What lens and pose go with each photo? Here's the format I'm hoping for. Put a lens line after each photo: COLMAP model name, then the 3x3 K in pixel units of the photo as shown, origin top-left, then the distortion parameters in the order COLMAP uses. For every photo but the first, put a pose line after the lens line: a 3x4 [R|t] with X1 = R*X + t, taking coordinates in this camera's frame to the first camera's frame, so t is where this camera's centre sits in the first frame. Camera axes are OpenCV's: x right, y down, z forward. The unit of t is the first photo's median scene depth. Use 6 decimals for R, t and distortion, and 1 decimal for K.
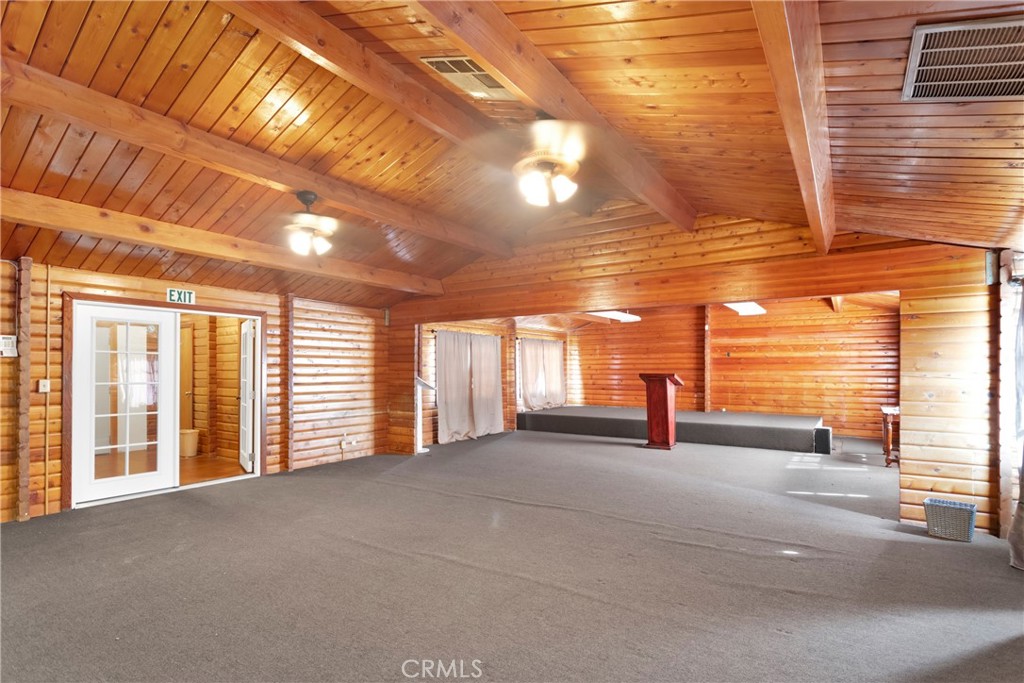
lens RADIAL K [[491.2, 0, 516.7], [0, 491.2, 373.1], [0, 0, 1]] dist [0.009317, -0.000041]
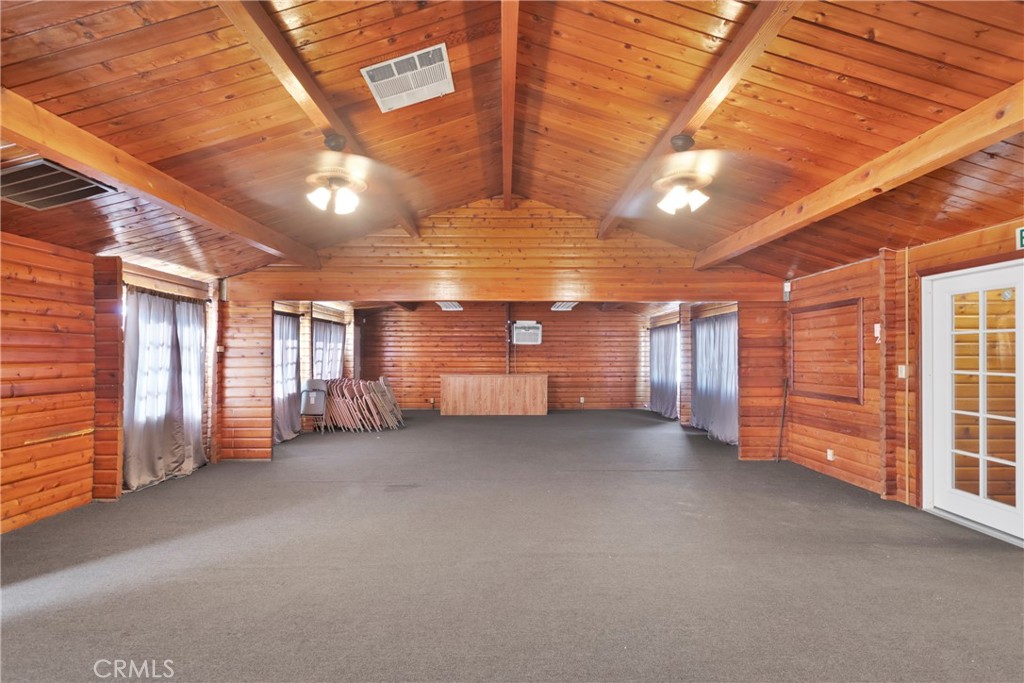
lens RADIAL K [[491.2, 0, 514.9], [0, 491.2, 341.3], [0, 0, 1]] dist [0.009317, -0.000041]
pose [[-0.819154, -0.016969, -0.573322, 0.135300], [-0.003838, 0.999702, -0.024105, -0.004086], [0.573560, -0.017545, -0.818975, 0.774108]]
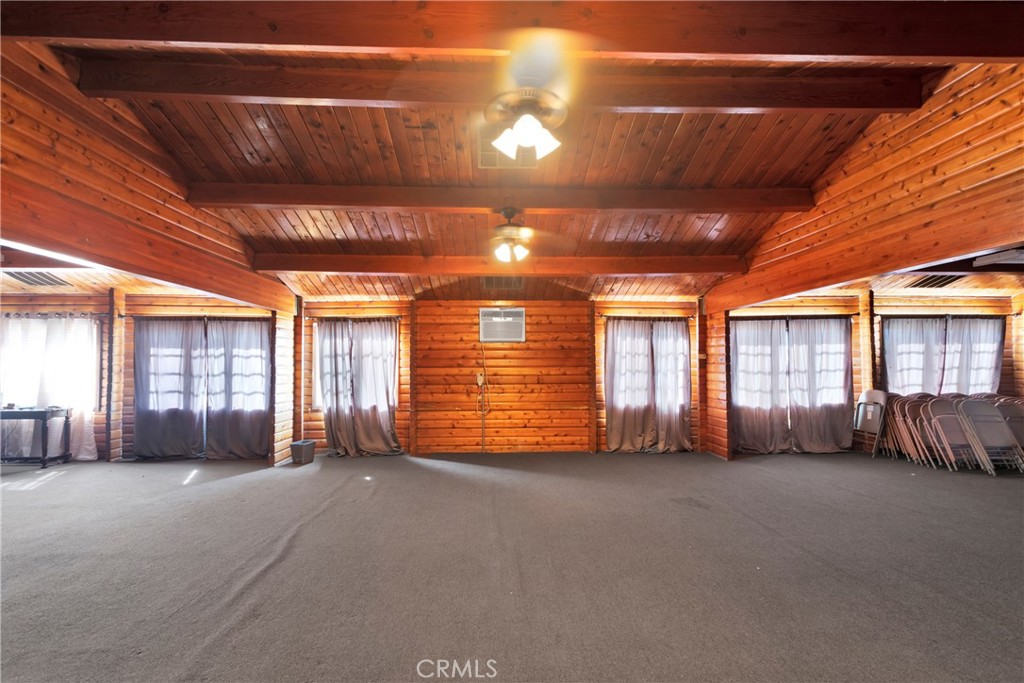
lens RADIAL K [[491.2, 0, 518.9], [0, 491.2, 350.4], [0, 0, 1]] dist [0.009317, -0.000041]
pose [[-0.605624, 0.021974, 0.795447, -0.447845], [0.008088, 0.999737, -0.021459, -0.003259], [-0.795710, -0.006563, -0.605643, 0.696524]]
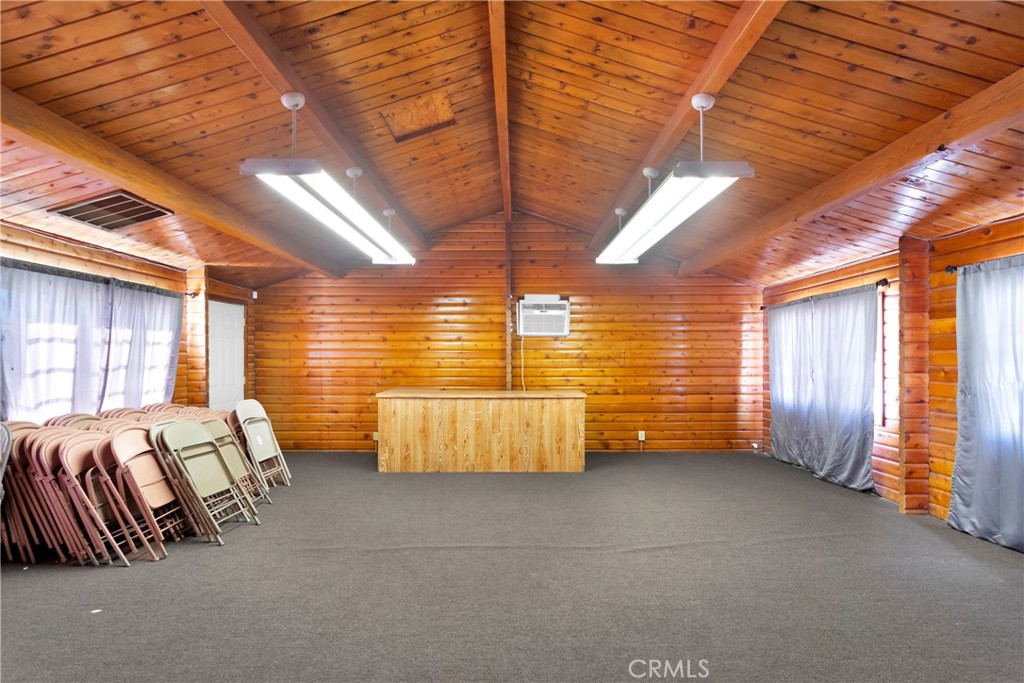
lens RADIAL K [[491.2, 0, 507.8], [0, 491.2, 359.4], [0, 0, 1]] dist [0.009317, -0.000041]
pose [[-0.834627, 0.003009, -0.550807, -0.260454], [-0.001982, 0.999962, 0.008466, 0.001209], [0.550812, 0.008158, -0.834590, 0.207118]]
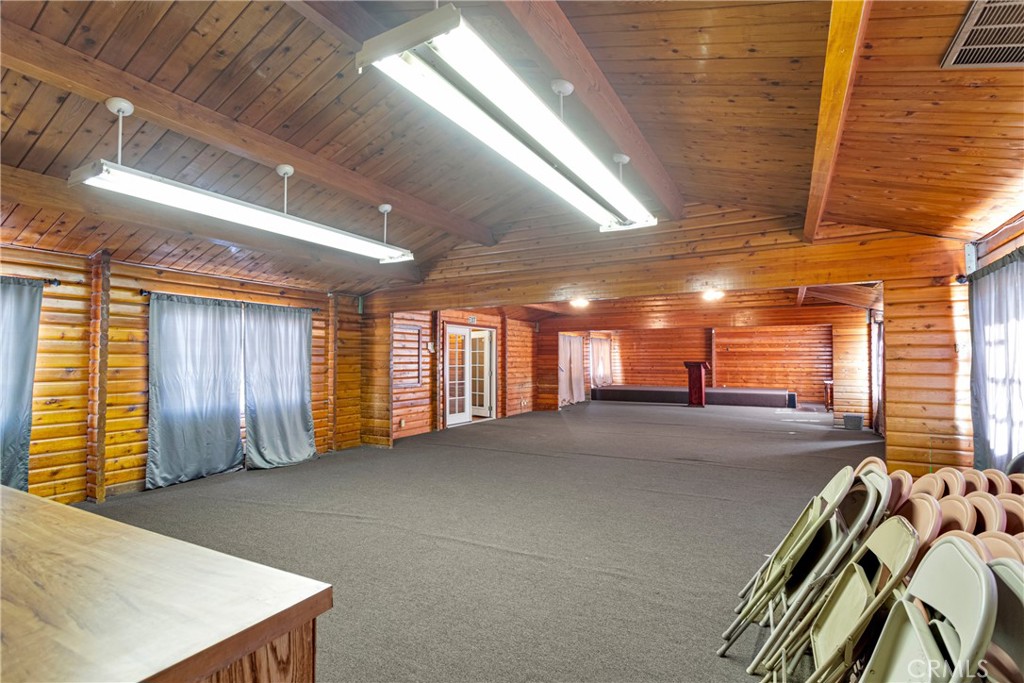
lens RADIAL K [[491.2, 0, 518.0], [0, 491.2, 348.3], [0, 0, 1]] dist [0.009317, -0.000041]
pose [[0.995840, 0.002983, 0.091067, -0.463893], [-0.000231, 0.999543, -0.030215, 0.006185], [-0.091115, 0.030069, 0.995386, -0.598279]]
